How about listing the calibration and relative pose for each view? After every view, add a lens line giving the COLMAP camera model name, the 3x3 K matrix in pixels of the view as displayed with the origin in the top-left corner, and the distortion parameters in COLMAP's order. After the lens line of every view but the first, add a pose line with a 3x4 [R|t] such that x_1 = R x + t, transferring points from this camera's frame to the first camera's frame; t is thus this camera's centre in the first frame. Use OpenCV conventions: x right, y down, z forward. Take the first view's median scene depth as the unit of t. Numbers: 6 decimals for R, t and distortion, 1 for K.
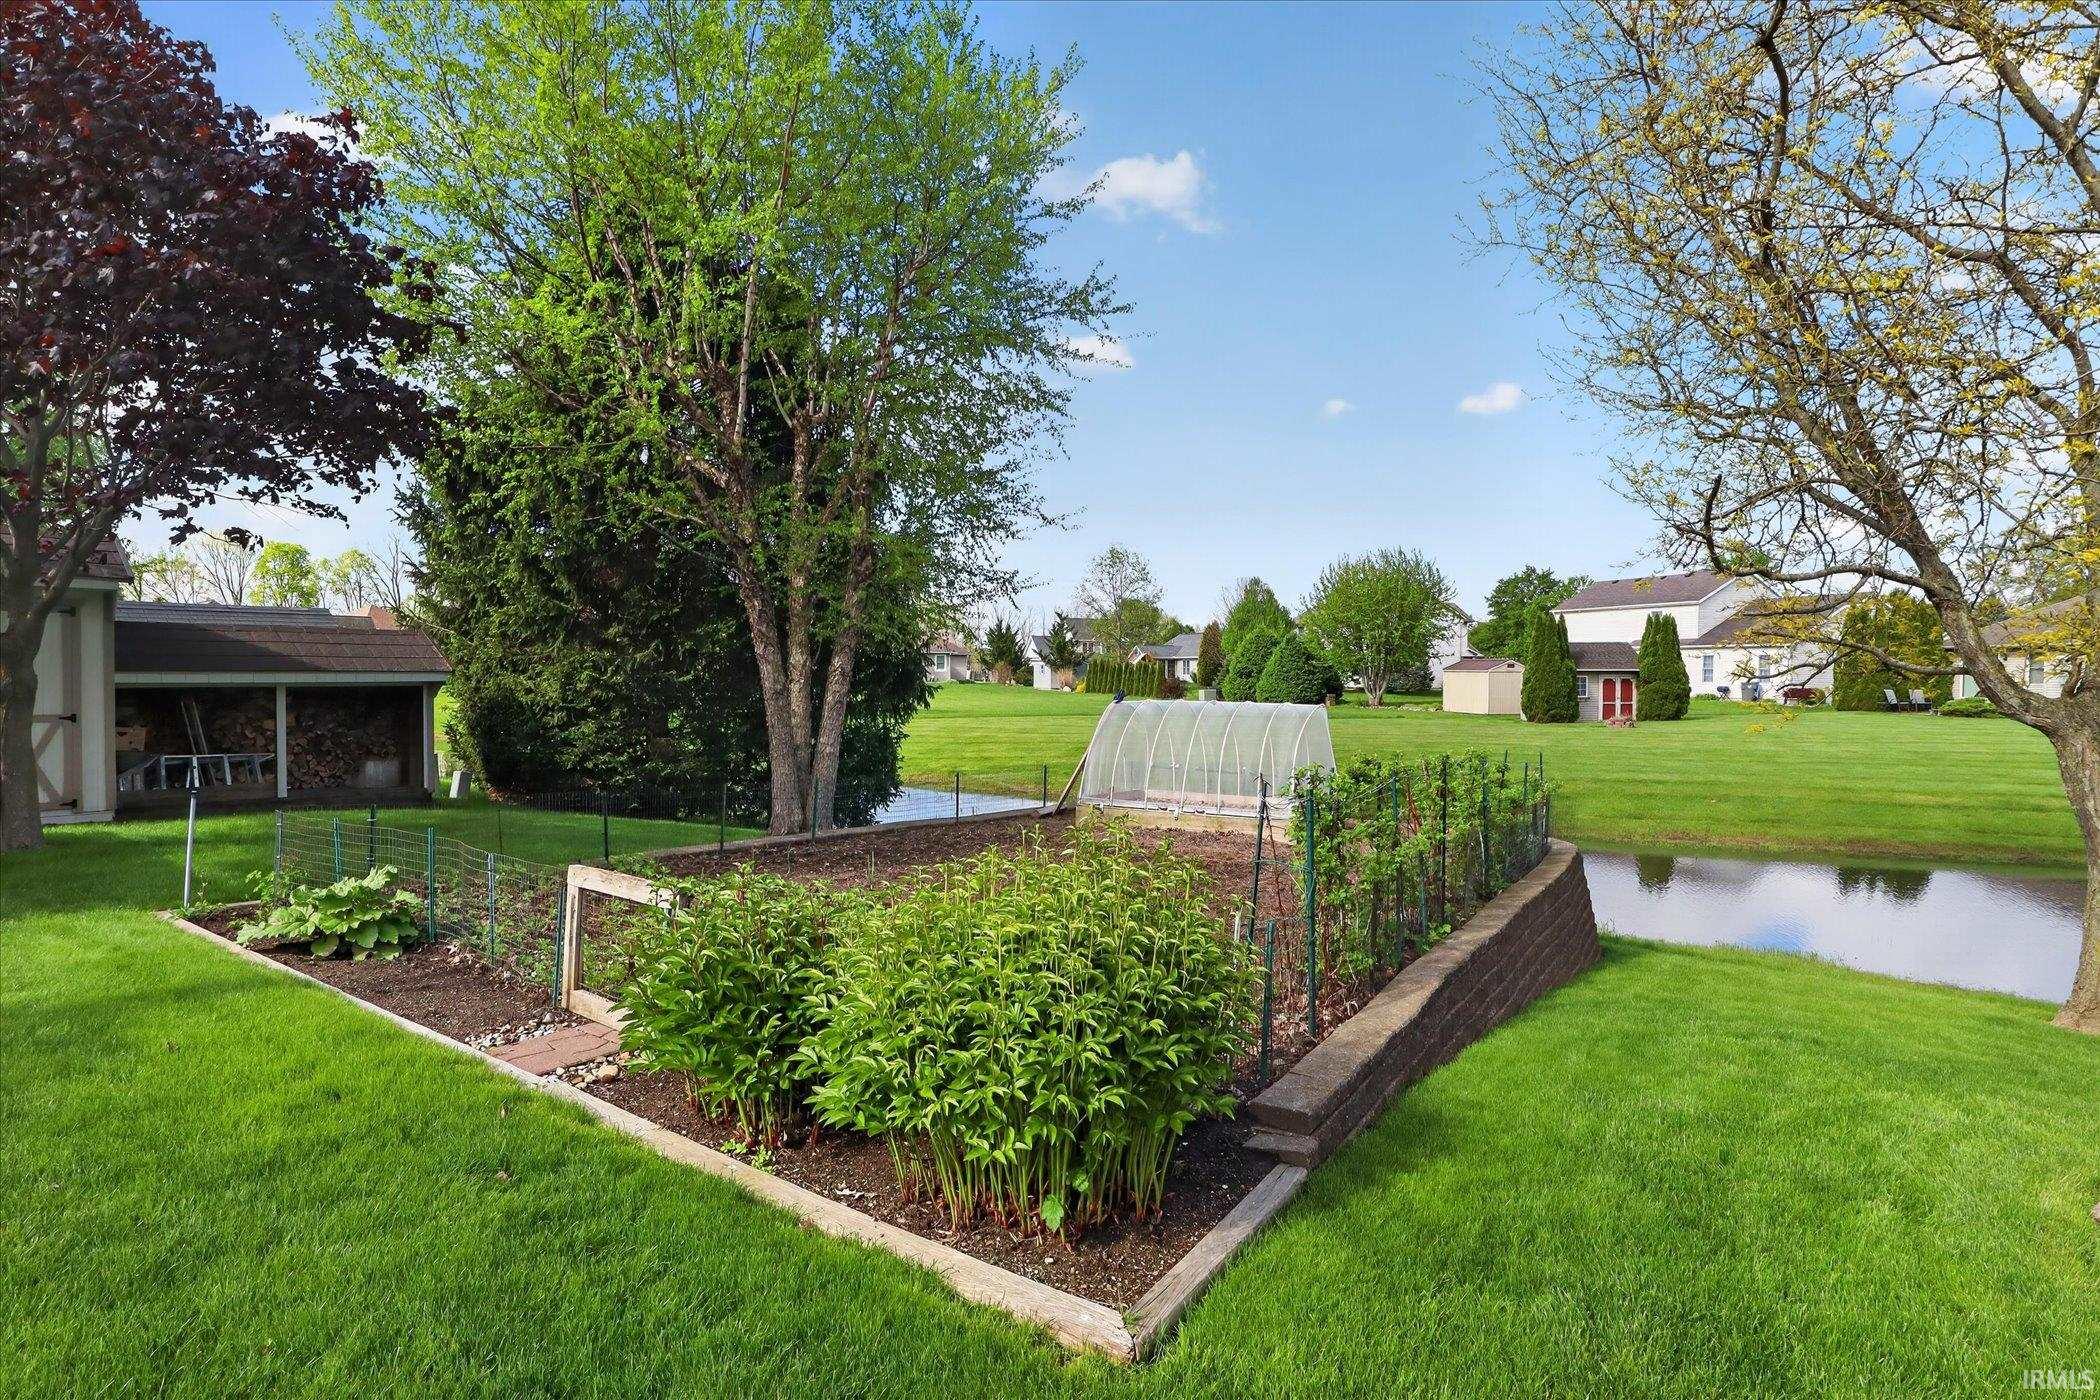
lens RADIAL K [[1058.2, 0, 1050.0], [0, 1058.2, 700.0], [0, 0, 1]] dist [-0.040423, 0.012259]
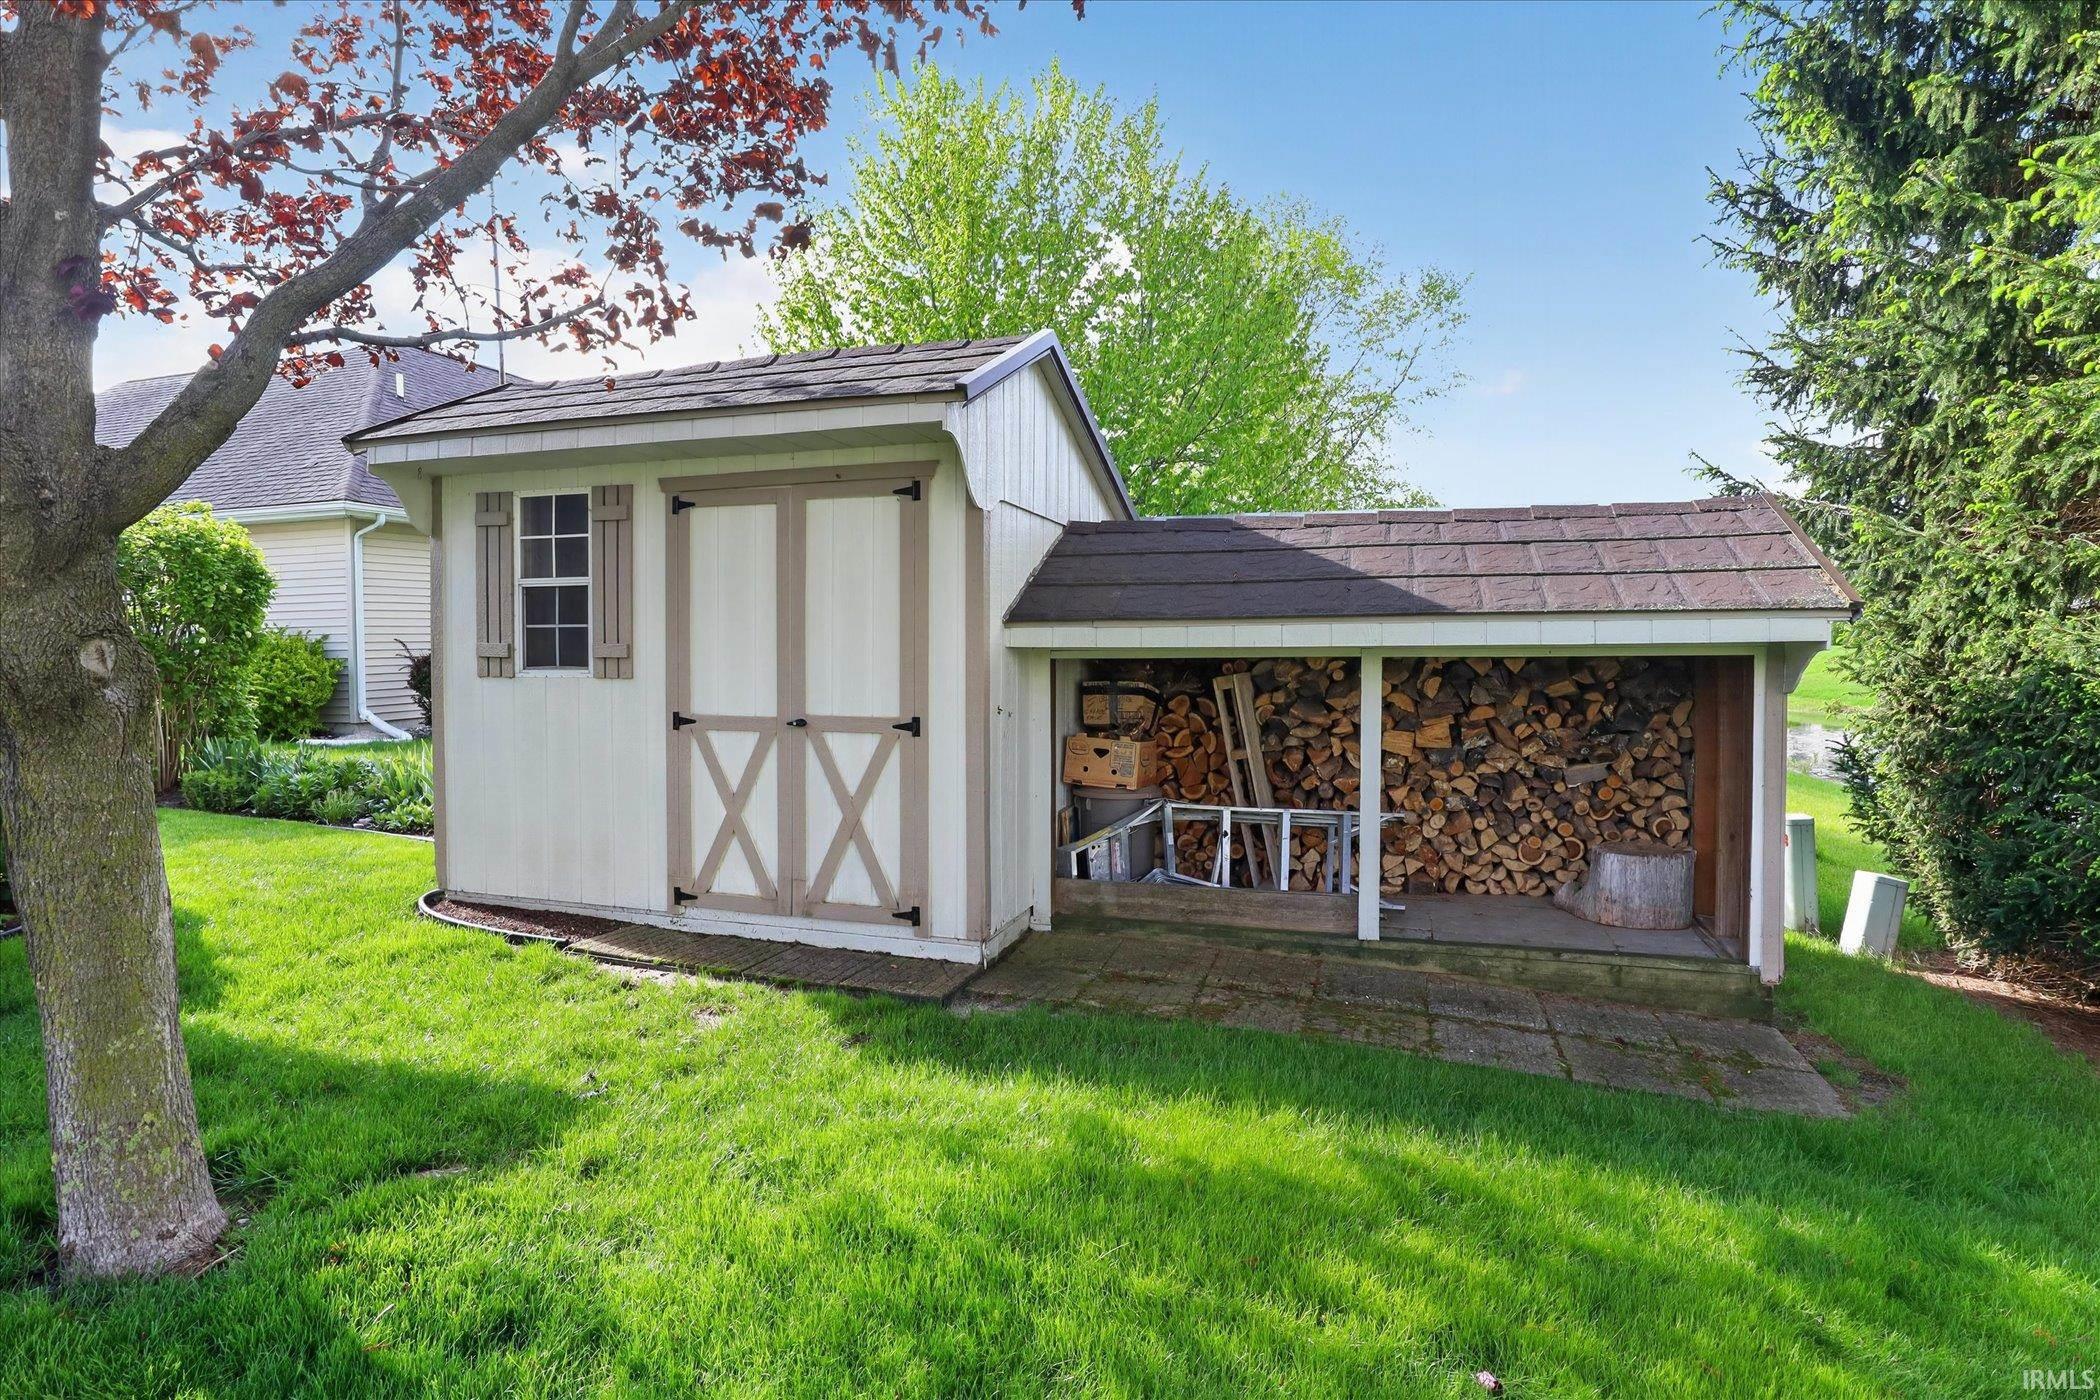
lens RADIAL K [[1100.1, 0, 1050.0], [0, 1100.1, 700.0], [0, 0, 1]] dist [-0.001996, -0.000389]
pose [[0.393836, 0.027613, -0.918766, -0.322108], [-0.007600, 0.999612, 0.026785, -0.005543], [0.919149, -0.003566, 0.393894, 0.577094]]
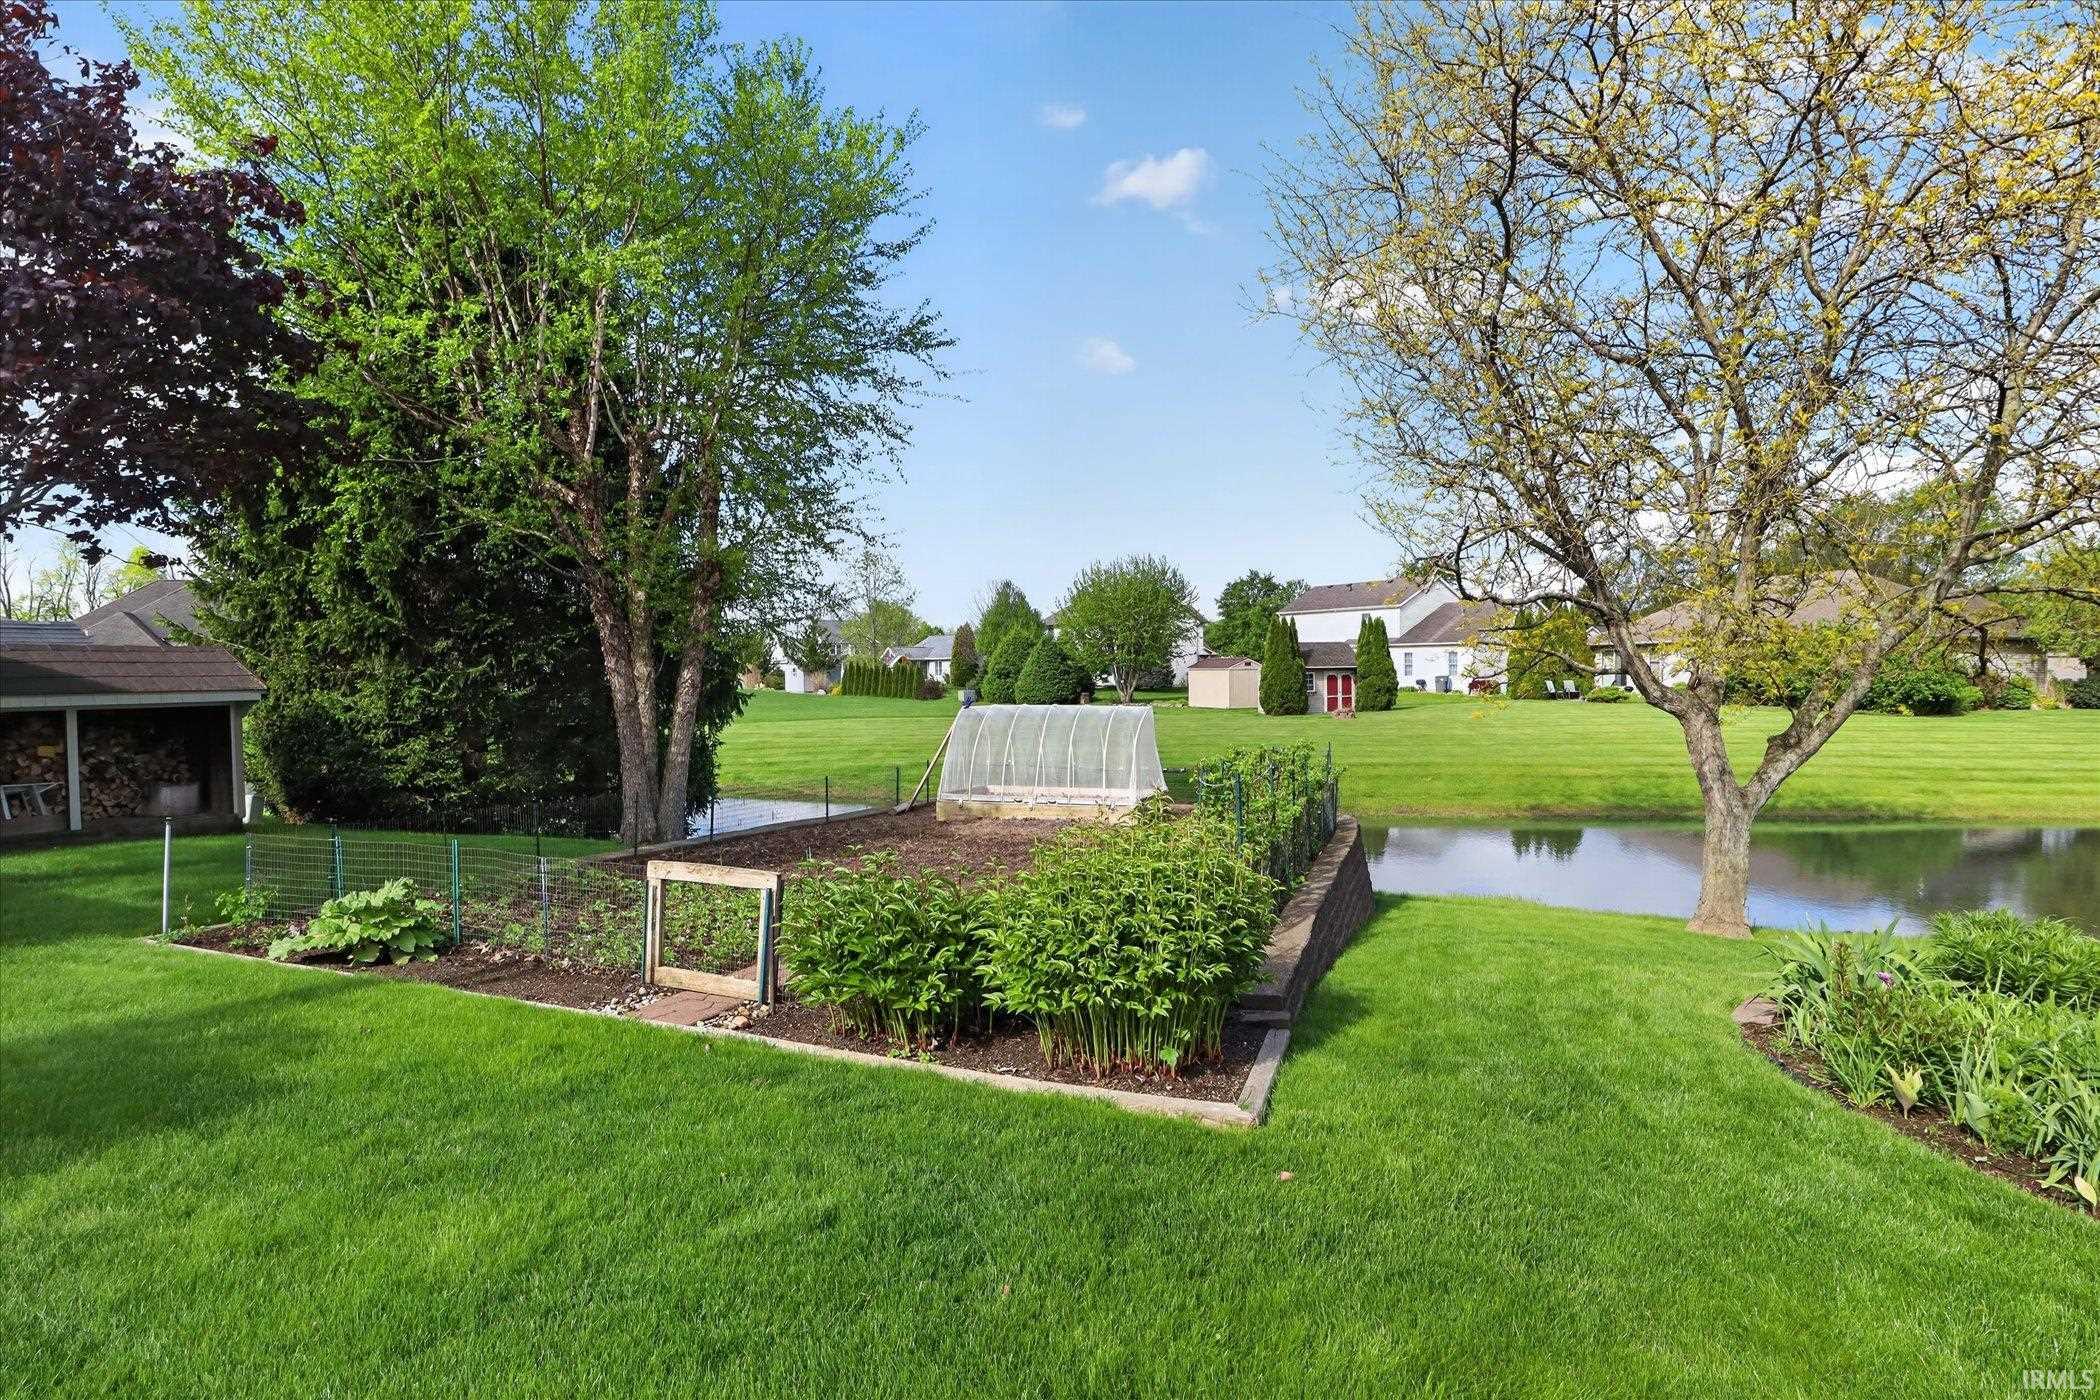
lens RADIAL K [[1058.2, 0, 1050.0], [0, 1058.2, 700.0], [0, 0, 1]] dist [-0.040423, 0.012259]
pose [[0.970522, -0.019547, 0.240219, -0.093919], [0.019576, 0.999806, 0.002266, -0.005262], [-0.240217, 0.002503, 0.970716, -0.077946]]
